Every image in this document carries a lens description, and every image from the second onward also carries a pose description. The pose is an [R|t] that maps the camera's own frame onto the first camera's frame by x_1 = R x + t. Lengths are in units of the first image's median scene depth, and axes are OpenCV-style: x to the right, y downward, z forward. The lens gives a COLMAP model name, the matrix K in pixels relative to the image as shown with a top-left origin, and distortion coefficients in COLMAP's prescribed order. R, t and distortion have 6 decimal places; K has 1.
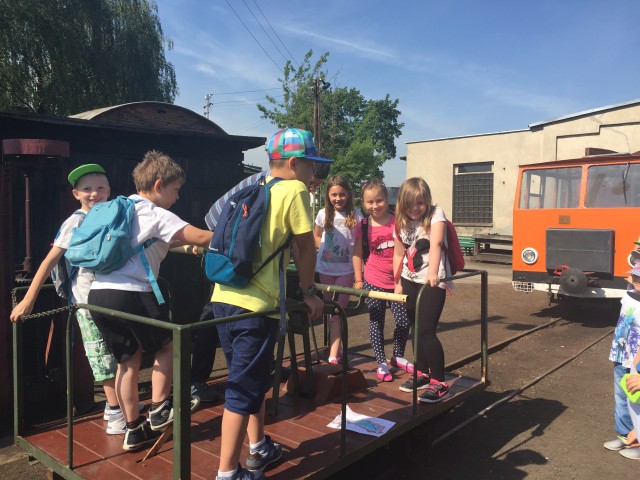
lens RADIAL K [[553.2, 0, 320.0], [0, 553.2, 240.0], [0, 0, 1]] dist [-0.004604, -0.000697]
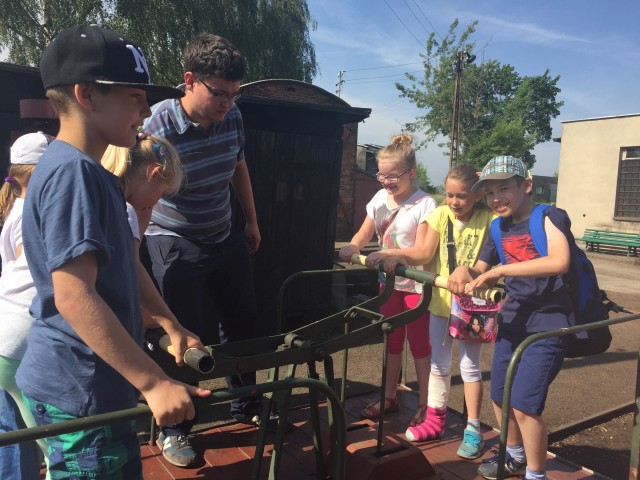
lens RADIAL K [[506.7, 0, 320.0], [0, 506.7, 240.0], [0, 0, 1]] dist [0.079884, -0.177510]
pose [[0.956744, 0.063593, -0.283894, 0.028717], [-0.052110, 0.997495, 0.047826, -0.009193], [0.286225, -0.030963, 0.957662, 0.109894]]
